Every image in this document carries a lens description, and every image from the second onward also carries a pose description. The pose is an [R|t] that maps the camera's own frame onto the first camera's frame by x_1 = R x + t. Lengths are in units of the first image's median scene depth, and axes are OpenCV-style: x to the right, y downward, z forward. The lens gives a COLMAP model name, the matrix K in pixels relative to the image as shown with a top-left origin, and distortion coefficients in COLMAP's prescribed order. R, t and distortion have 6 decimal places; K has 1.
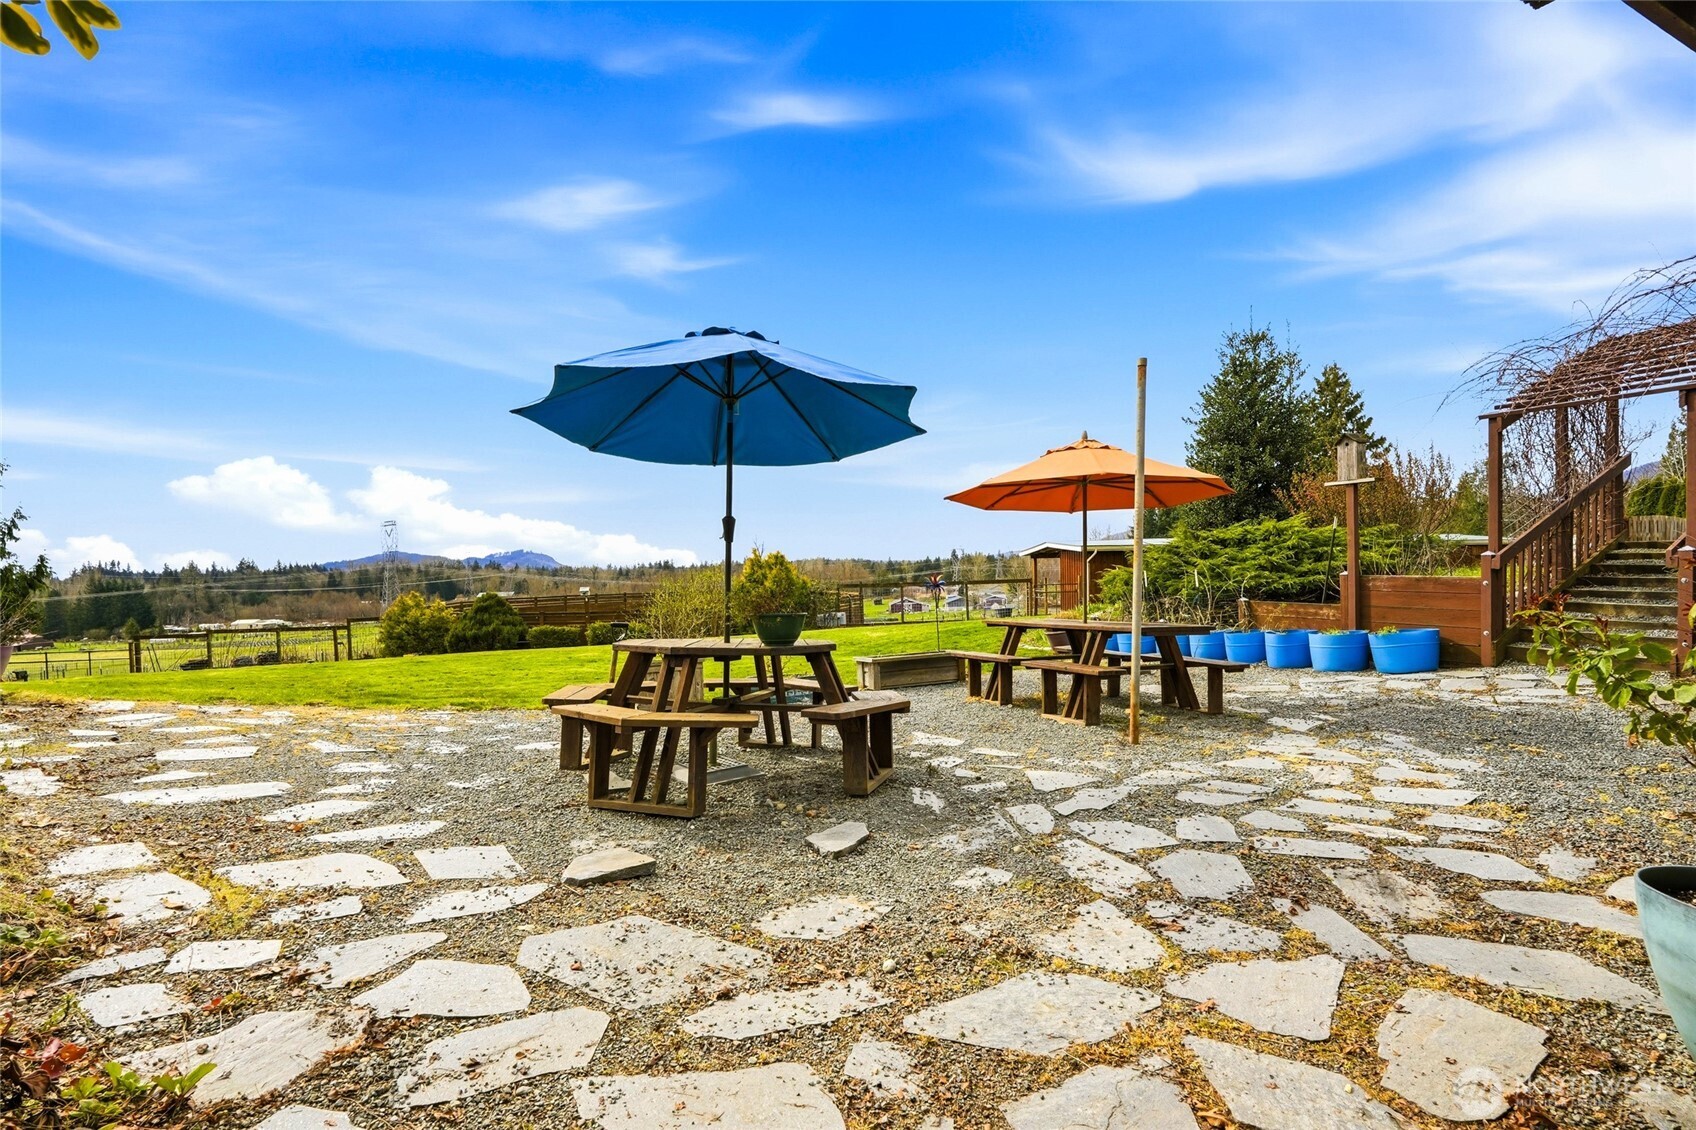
lens RADIAL K [[788.9, 0, 851.6], [0, 788.9, 571.6], [0, 0, 1]] dist [-0.002898, 0.000102]
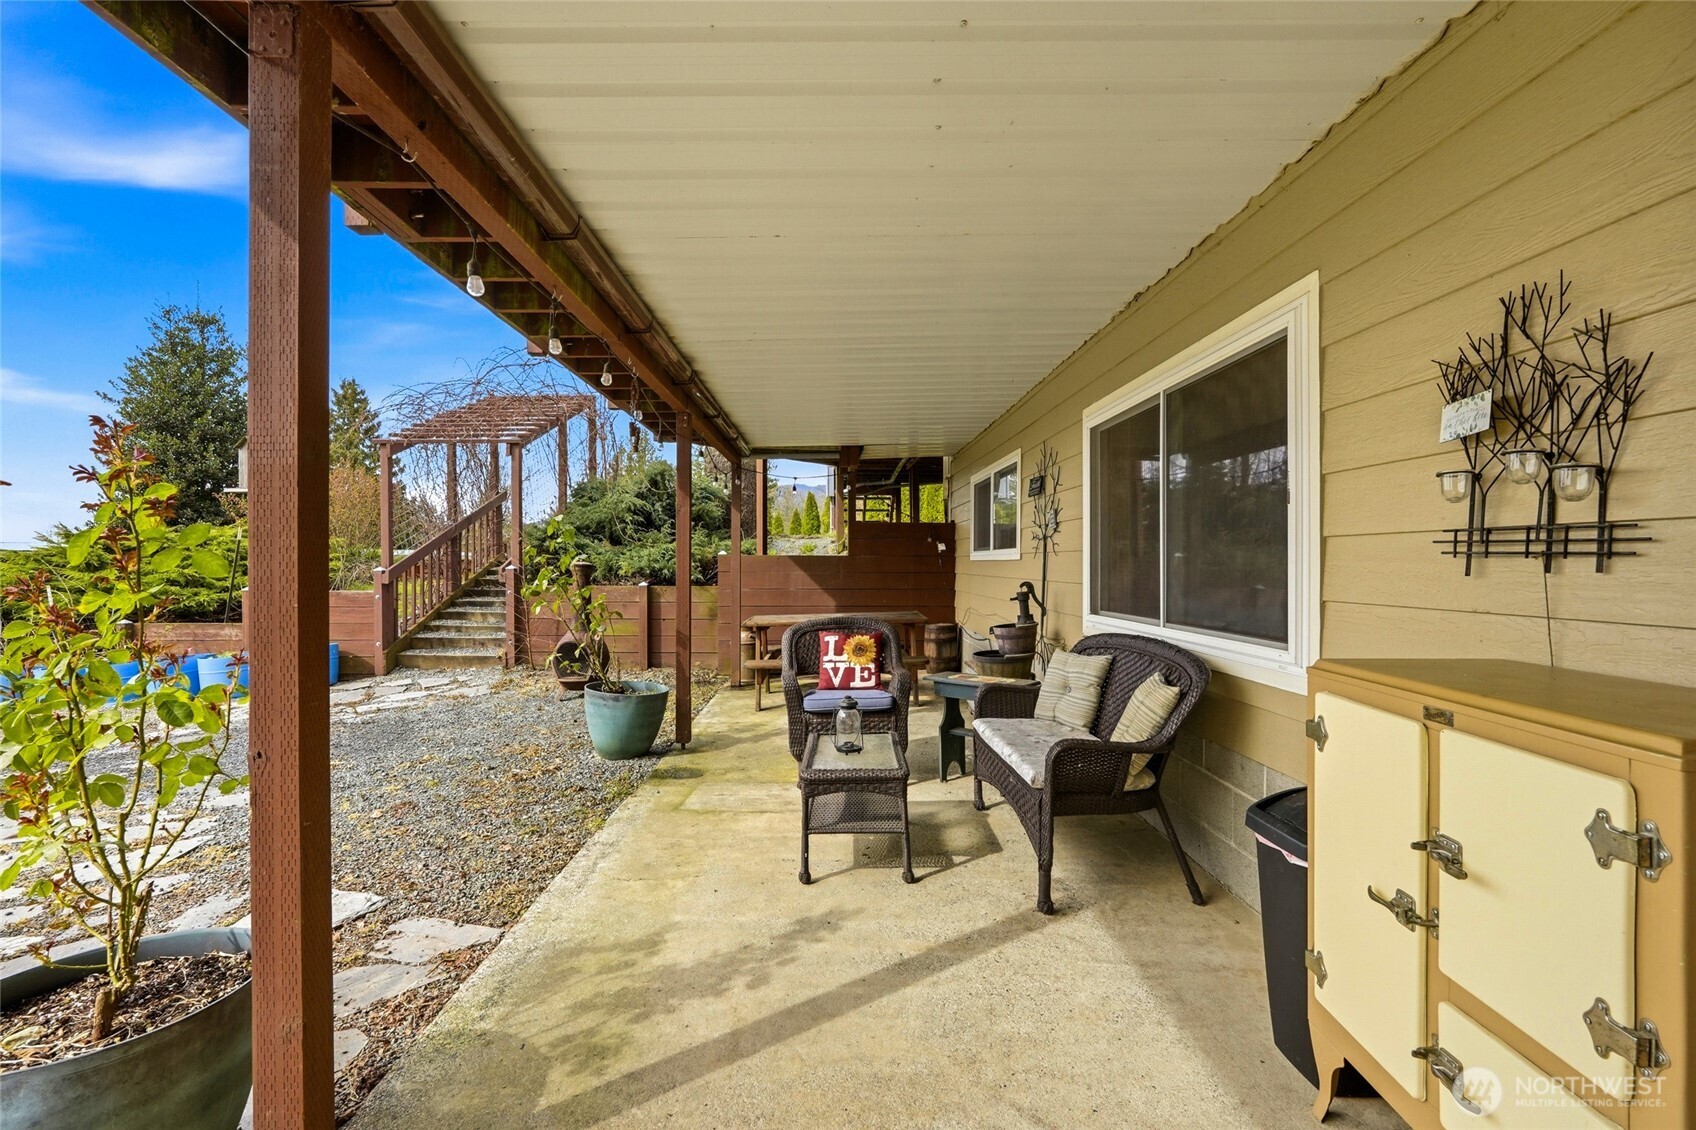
lens RADIAL K [[760.0, 0, 848.0], [0, 760.0, 565.0], [0, 0, 1]] dist [0.000673, 0.000945]
pose [[0.437675, 0.014395, 0.899018, 0.108428], [0.006703, 0.999792, -0.019272, -0.003180], [-0.899108, 0.014461, 0.437487, -0.013180]]
